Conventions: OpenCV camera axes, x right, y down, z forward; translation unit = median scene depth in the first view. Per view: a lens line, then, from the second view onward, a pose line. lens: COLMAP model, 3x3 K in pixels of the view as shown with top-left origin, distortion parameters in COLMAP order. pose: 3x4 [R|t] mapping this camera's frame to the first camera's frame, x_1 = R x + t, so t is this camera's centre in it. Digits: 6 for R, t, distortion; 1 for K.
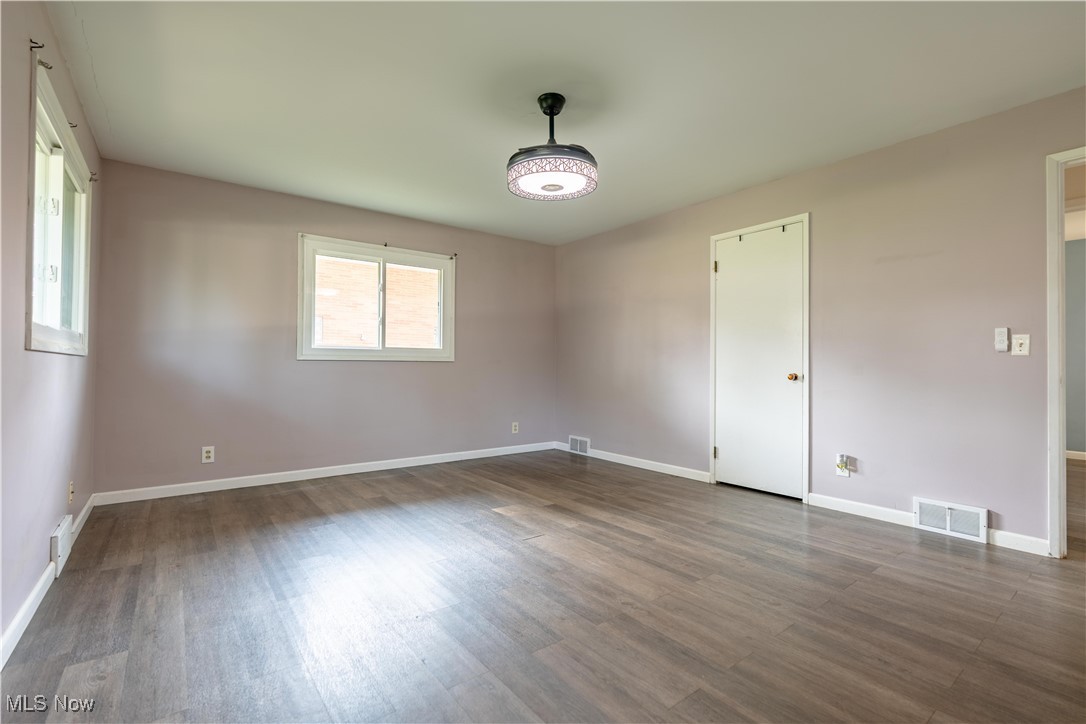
lens RADIAL K [[487.4, 0, 543.0], [0, 487.4, 362.0], [0, 0, 1]] dist [-0.011307, 0.000379]
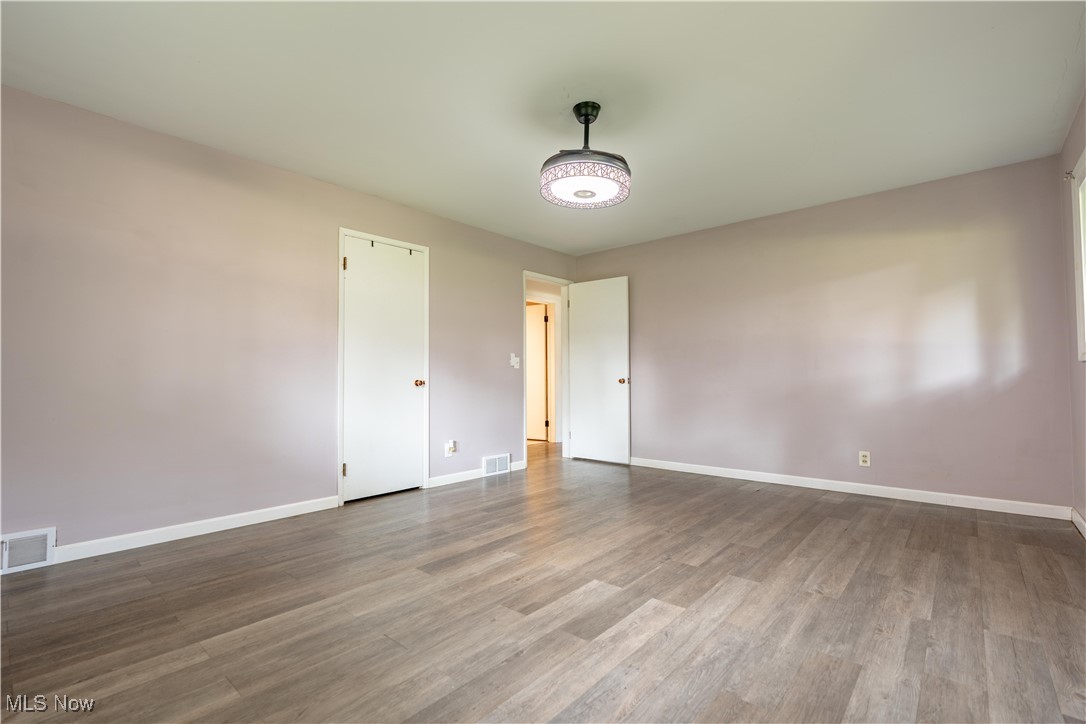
lens RADIAL K [[487.4, 0, 543.0], [0, 487.4, 362.0], [0, 0, 1]] dist [-0.011307, 0.000379]
pose [[-0.195502, 0.027265, 0.980324, -0.798228], [-0.005166, 0.999571, -0.028831, 0.014695], [-0.980690, -0.010701, -0.195278, 1.086779]]
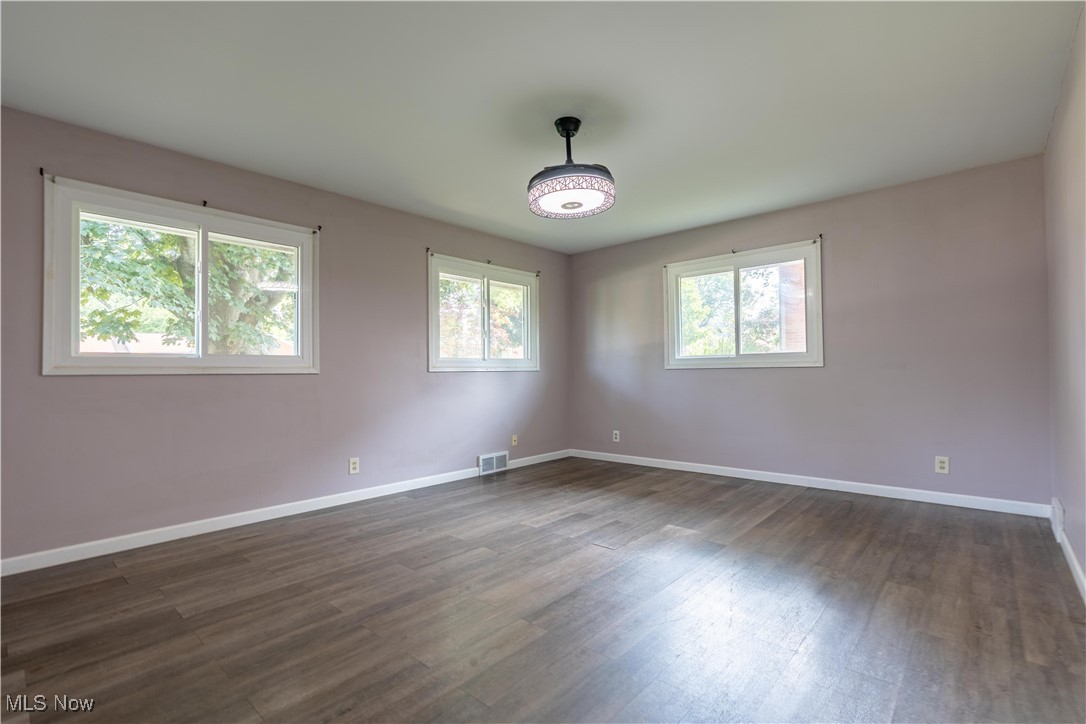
lens RADIAL K [[498.3, 0, 543.0], [0, 498.3, 362.0], [0, 0, 1]] dist [0.001589, 0.000133]
pose [[0.184689, -0.027296, -0.982418, 0.888848], [0.022605, 0.999468, -0.023520, -0.000125], [0.982537, -0.017864, 0.185208, 0.627667]]
